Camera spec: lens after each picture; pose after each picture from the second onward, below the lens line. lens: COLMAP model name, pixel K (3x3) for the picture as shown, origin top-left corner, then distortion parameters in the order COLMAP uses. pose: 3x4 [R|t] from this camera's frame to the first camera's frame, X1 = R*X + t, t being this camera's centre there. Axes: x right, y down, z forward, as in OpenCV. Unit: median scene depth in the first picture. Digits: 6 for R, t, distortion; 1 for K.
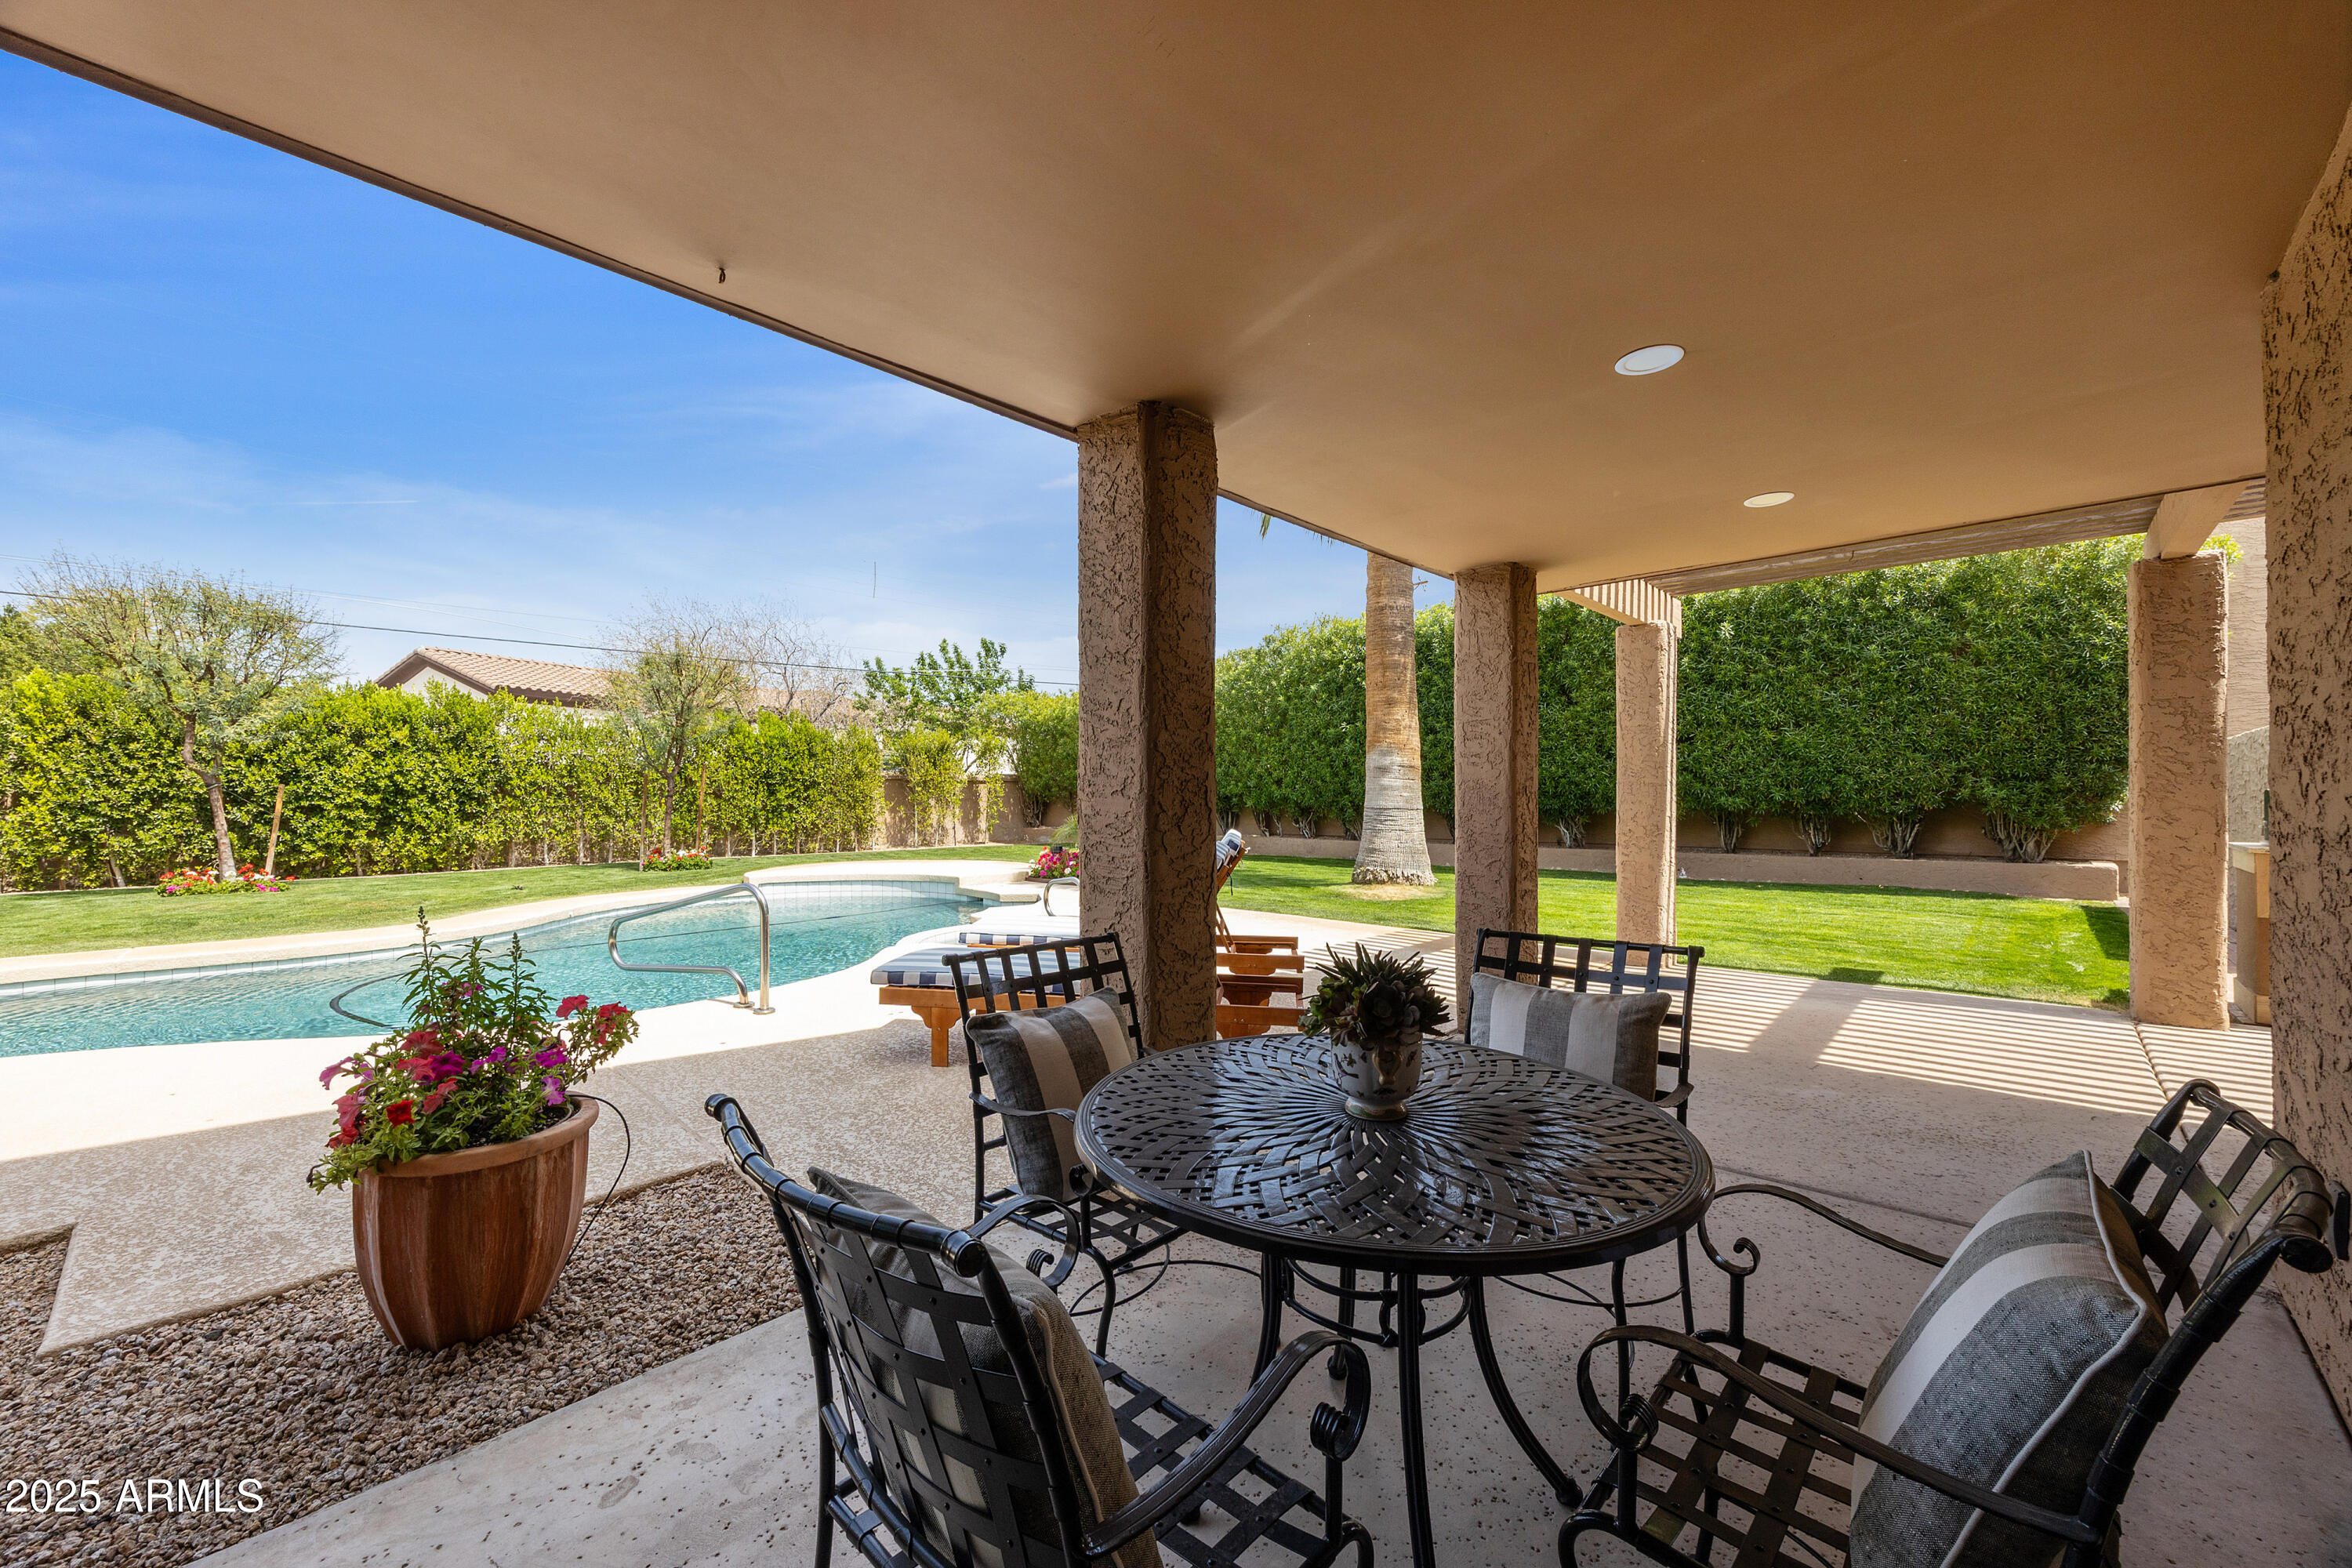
lens RADIAL K [[898.4, 0, 1171.0], [0, 898.4, 802.2], [0, 0, 1]] dist [0.000708, 0.000028]
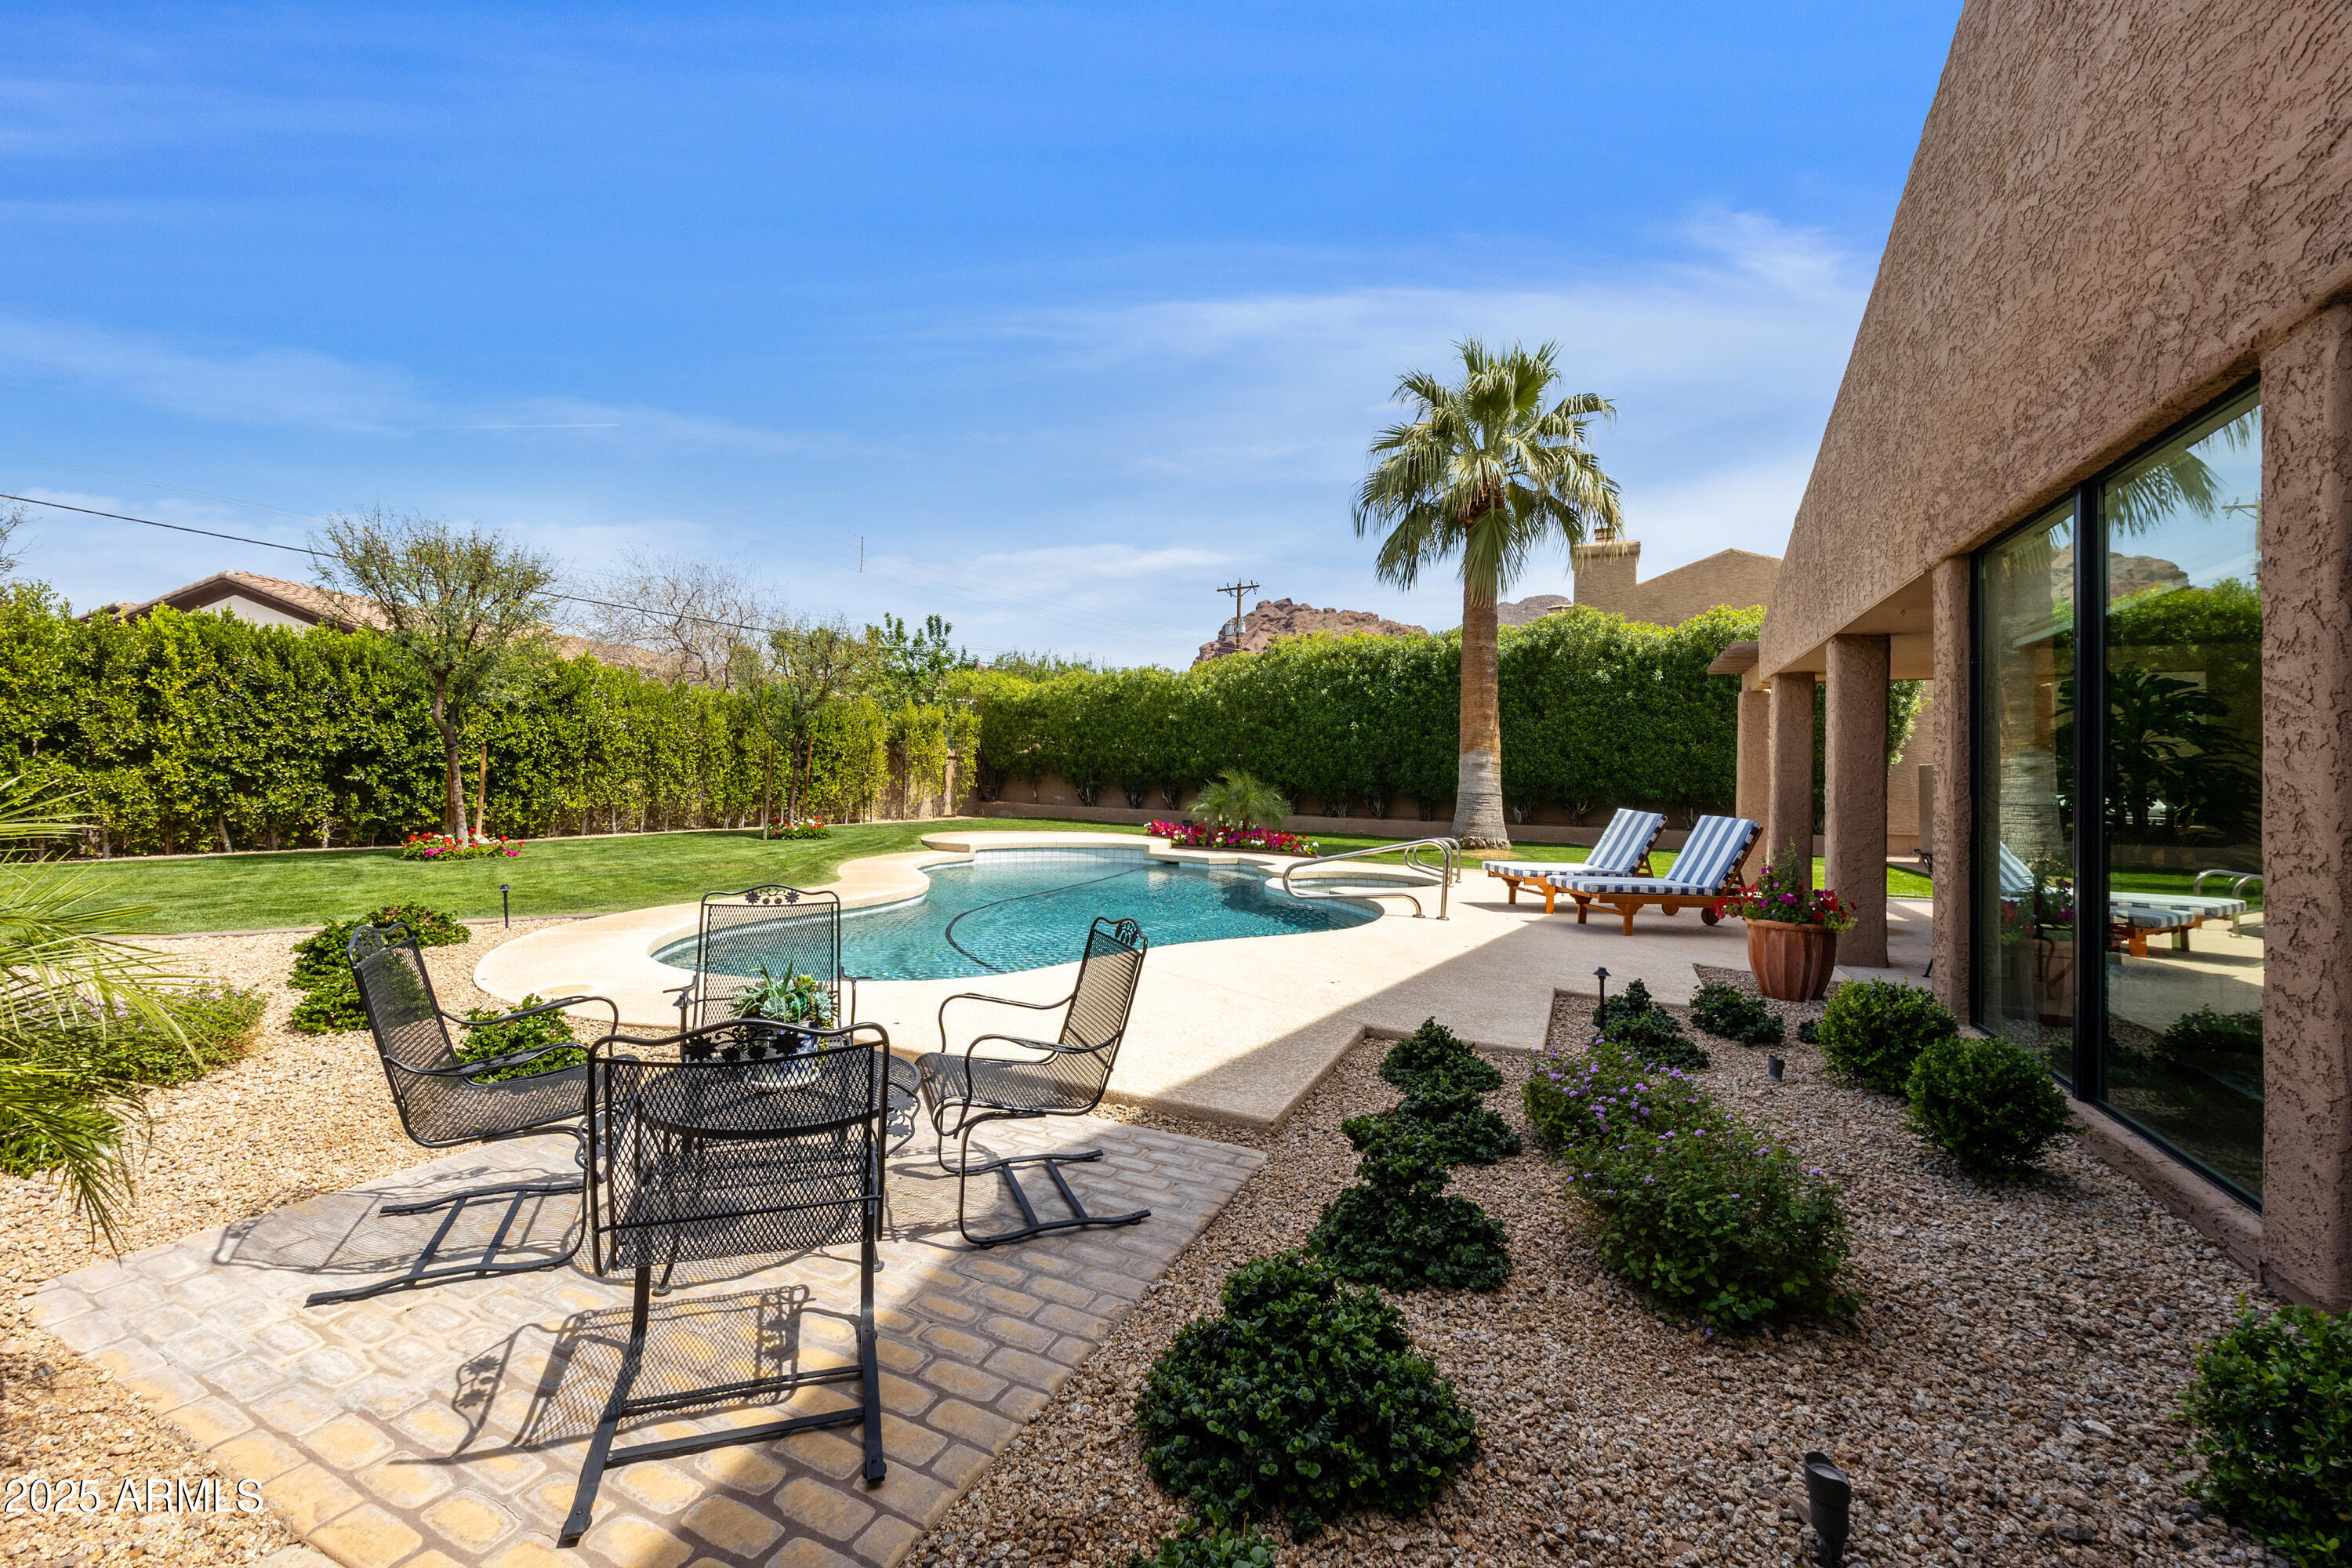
lens RADIAL K [[898.4, 0, 1165.9], [0, 898.4, 783.2], [0, 0, 1]] dist [0.000708, 0.000028]
pose [[0.950309, 0.023444, 0.310423, -0.576755], [-0.024886, 0.999690, 0.000685, 0.001514], [-0.310311, -0.008376, 0.950598, -0.132436]]
